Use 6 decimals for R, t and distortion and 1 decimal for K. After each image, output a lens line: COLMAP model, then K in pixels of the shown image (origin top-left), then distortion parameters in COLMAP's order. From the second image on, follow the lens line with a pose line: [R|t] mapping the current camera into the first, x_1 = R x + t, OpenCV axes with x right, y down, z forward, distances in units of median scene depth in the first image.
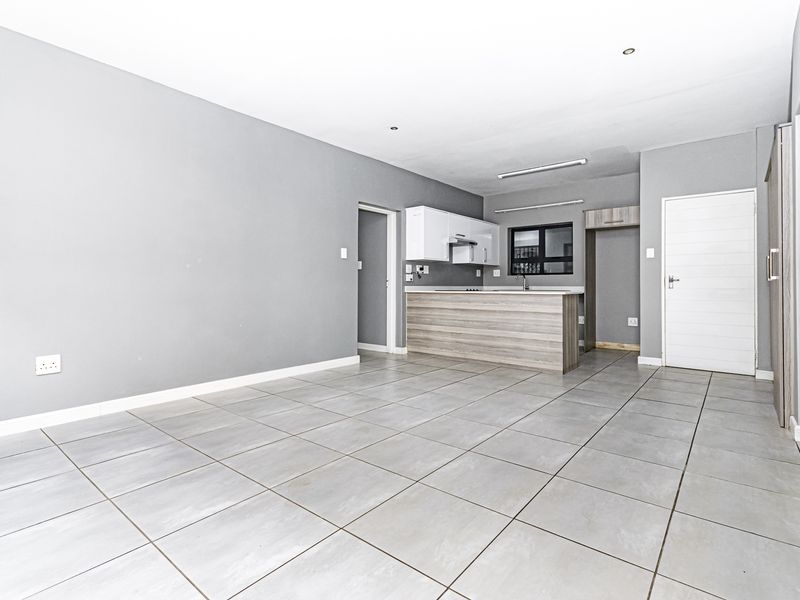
lens RADIAL K [[405.7, 0, 390.2], [0, 405.7, 280.9], [0, 0, 1]] dist [0.001300, 0.000306]
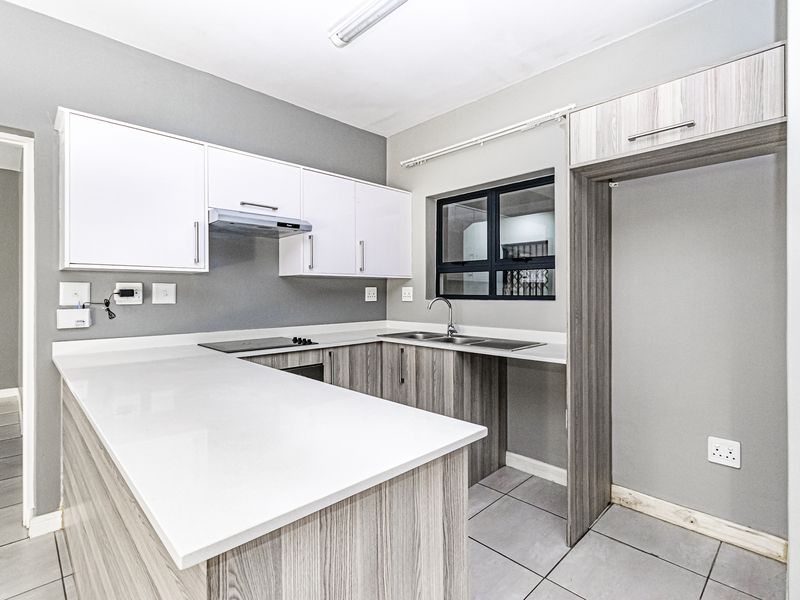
lens RADIAL K [[396.3, 0, 405.7], [0, 396.3, 291.8], [0, 0, 1]] dist [0.000134, 0.000154]
pose [[0.996299, -0.006535, -0.085711, 0.389507], [0.007410, 0.999924, 0.009894, -0.034488], [0.085639, -0.010492, 0.996271, 0.695811]]
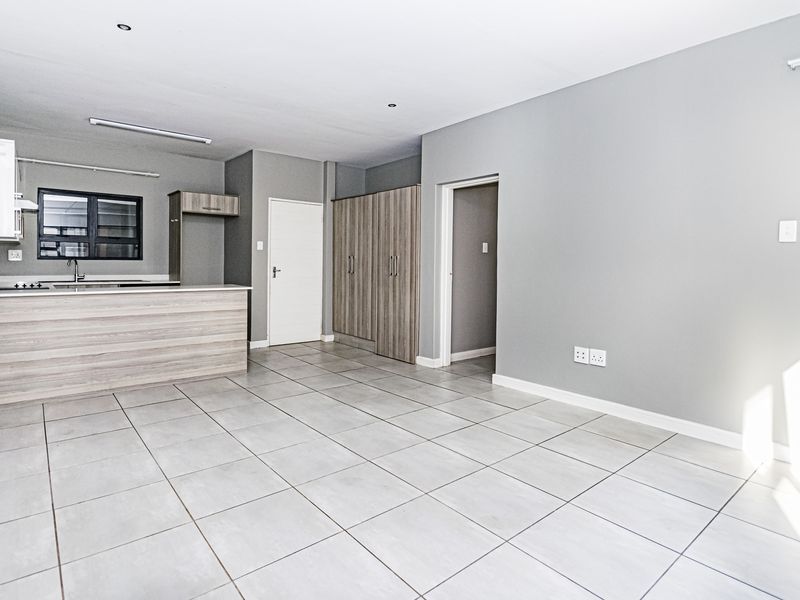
lens RADIAL K [[461.0, 0, 397.1], [0, 461.0, 266.6], [0, 0, 1]] dist [0.002432, 0.000982]
pose [[0.174409, -0.010018, 0.984622, -0.452901], [-0.024054, 0.999606, 0.014431, -0.034105], [-0.984380, -0.026201, 0.174099, 0.367186]]
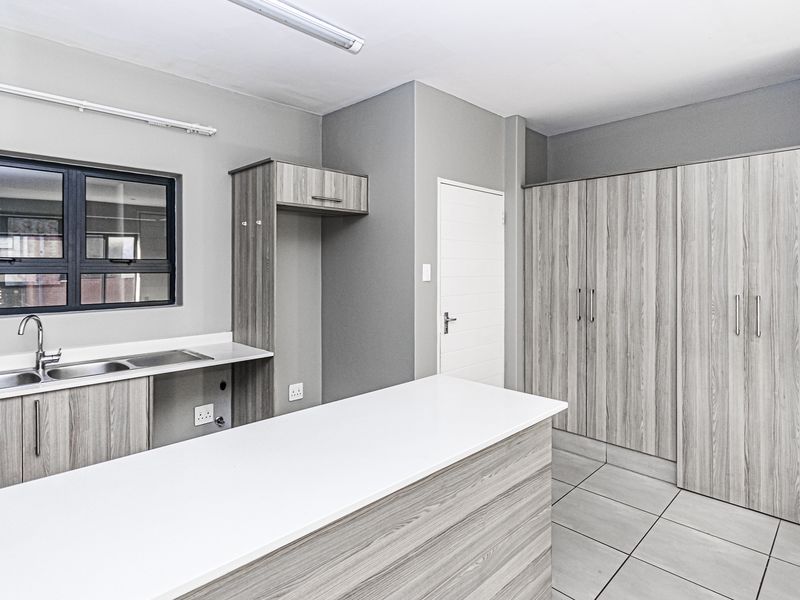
lens RADIAL K [[458.5, 0, 402.6], [0, 458.5, 267.5], [0, 0, 1]] dist [-0.002589, -0.001158]
pose [[0.076753, -0.007719, 0.997020, 0.017778], [-0.013013, 0.999877, 0.008743, -0.070570], [-0.996965, -0.013645, 0.076644, 0.862327]]
